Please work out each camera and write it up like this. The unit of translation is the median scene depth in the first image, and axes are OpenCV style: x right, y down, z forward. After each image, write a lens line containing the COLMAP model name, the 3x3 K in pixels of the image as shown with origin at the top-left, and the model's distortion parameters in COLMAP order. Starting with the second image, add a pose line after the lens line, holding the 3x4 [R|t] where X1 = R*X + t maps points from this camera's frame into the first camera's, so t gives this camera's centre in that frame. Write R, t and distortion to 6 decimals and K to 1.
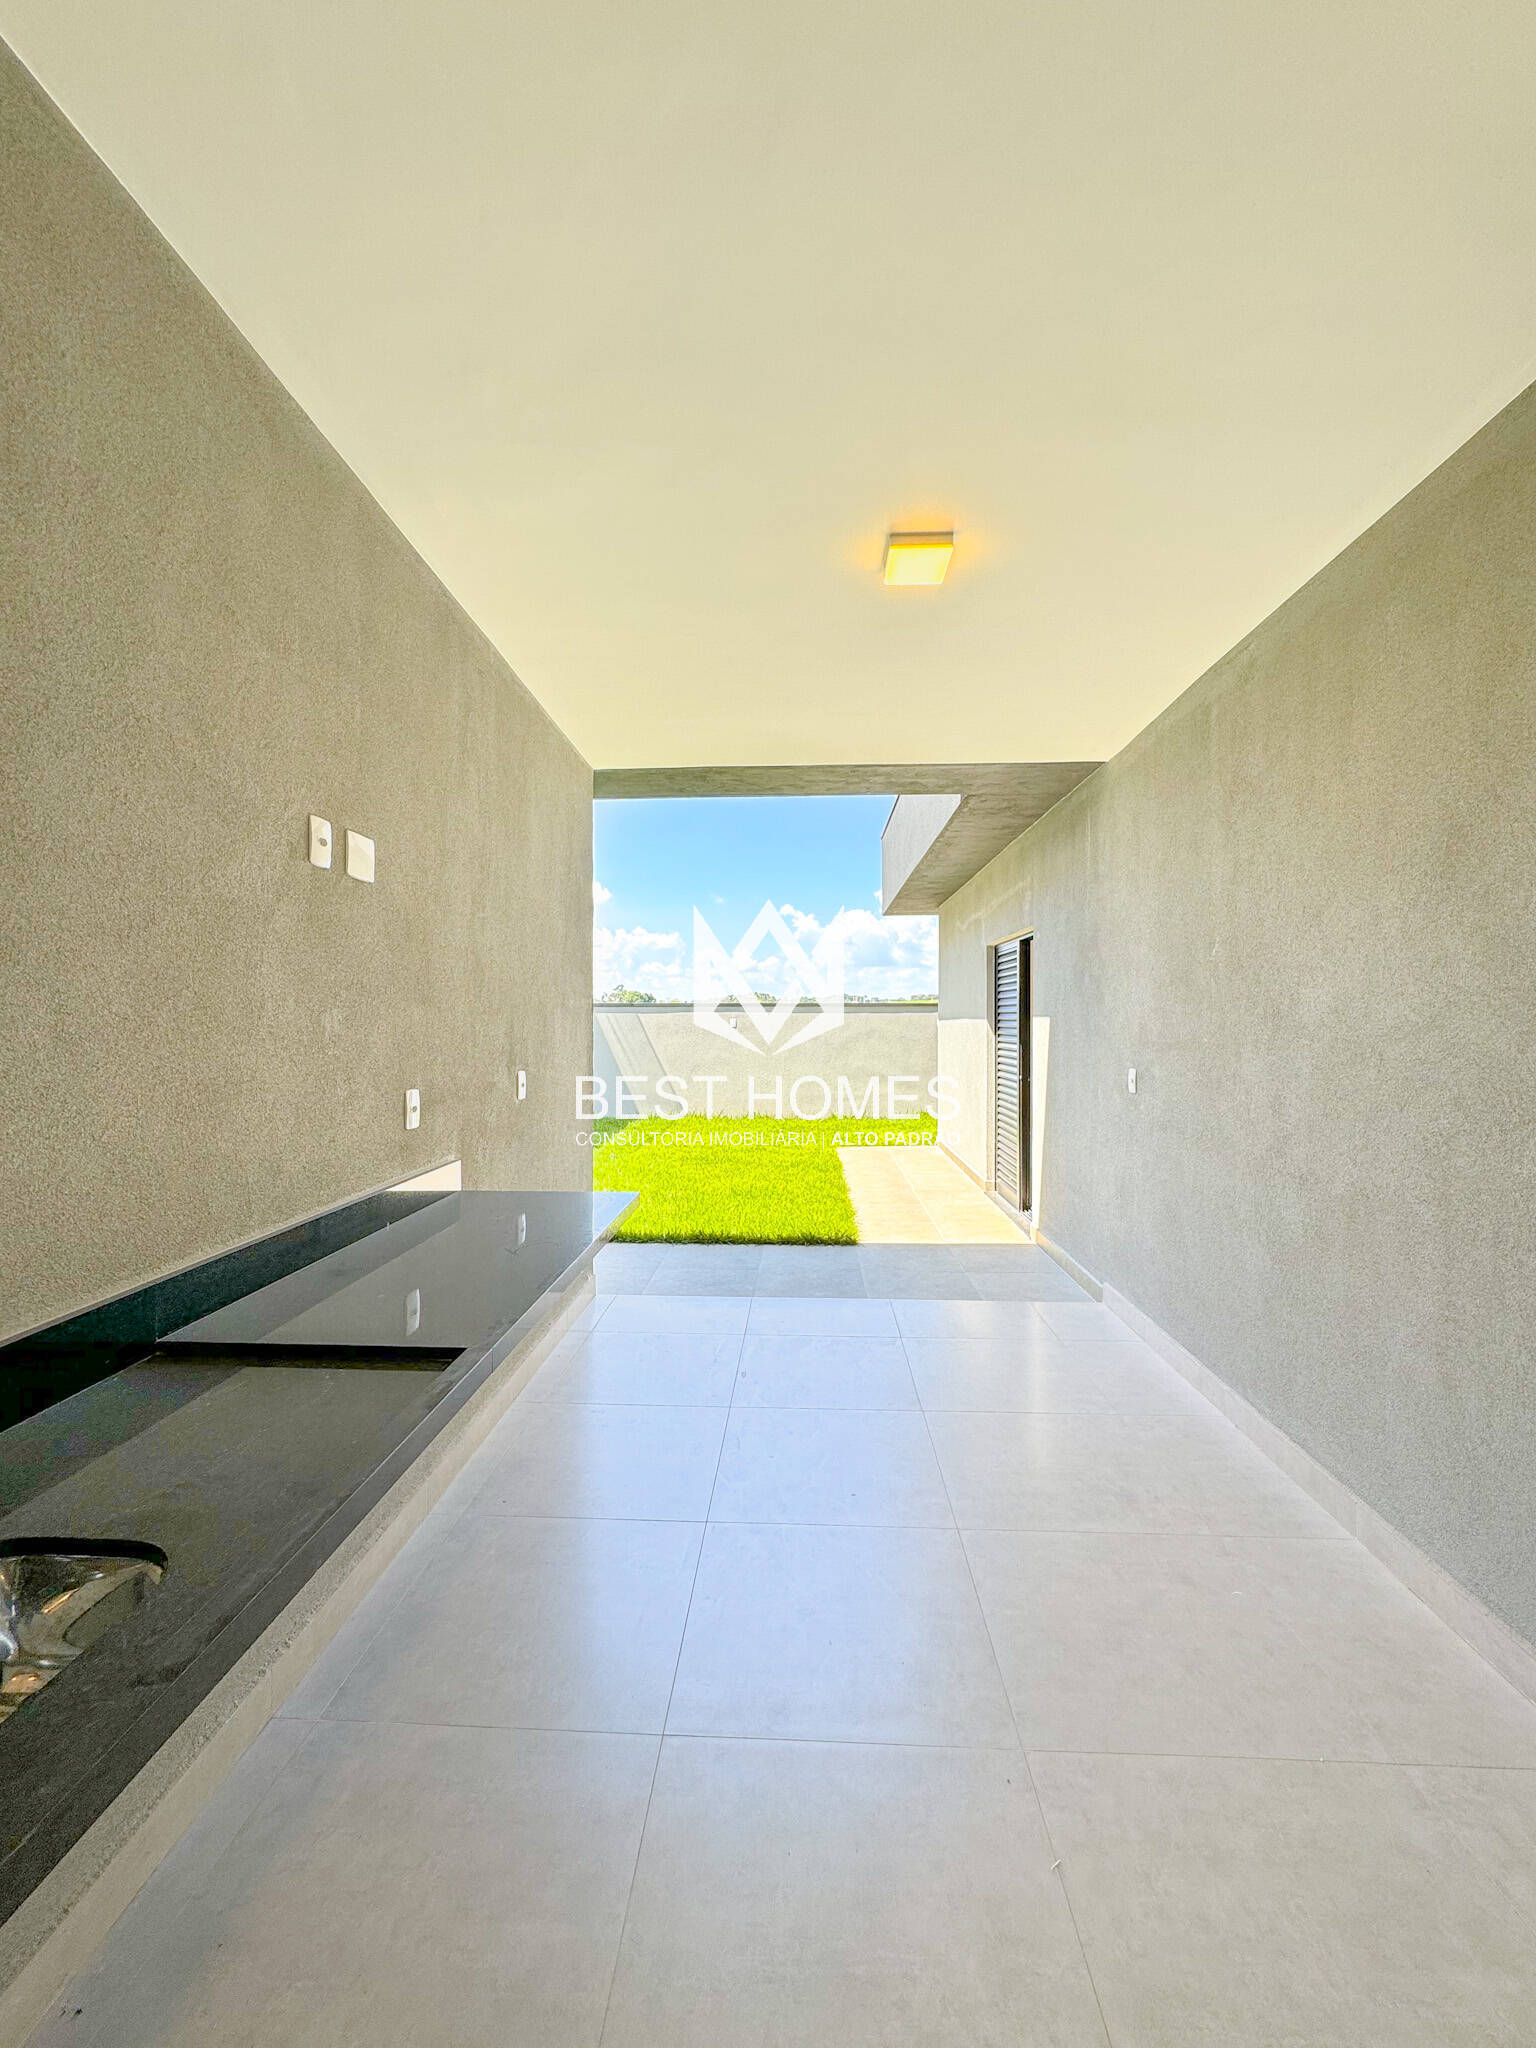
lens RADIAL K [[823.7, 0, 765.3], [0, 823.7, 1026.6], [0, 0, 1]] dist [-0.003242, 0.000131]
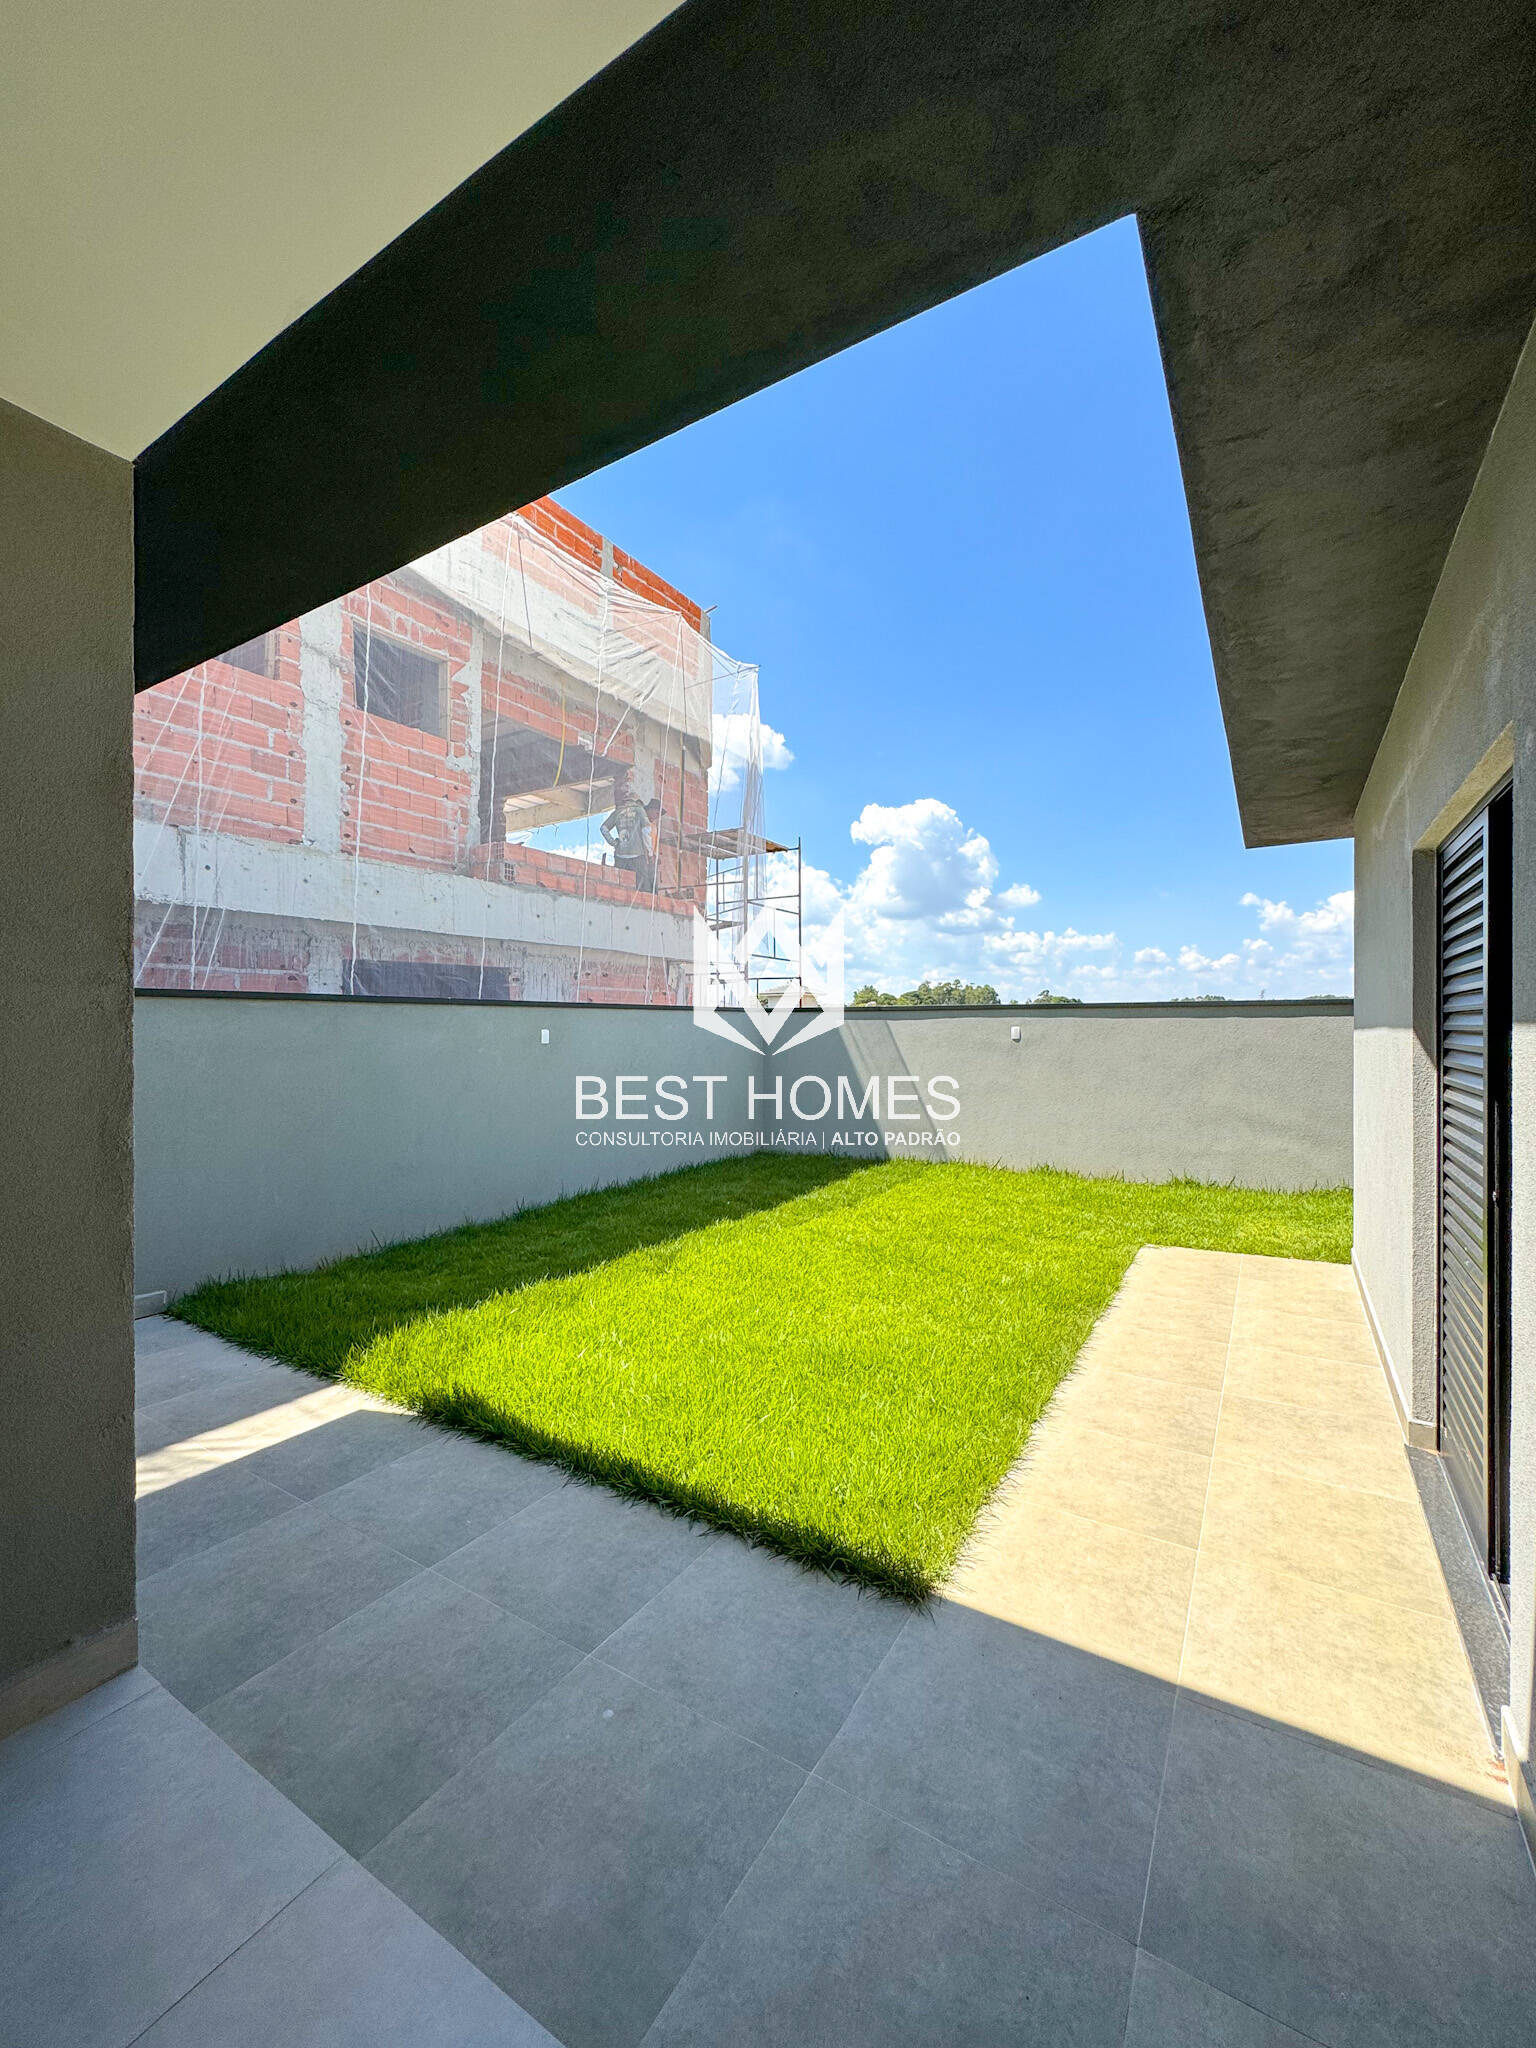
lens RADIAL K [[823.7, 0, 784.6], [0, 823.7, 1028.7], [0, 0, 1]] dist [-0.003242, 0.000131]
pose [[0.879878, 0.002641, -0.475192, 0.121902], [-0.005318, 0.999977, -0.004291, -0.003738], [0.475169, 0.006303, 0.879872, 0.318083]]
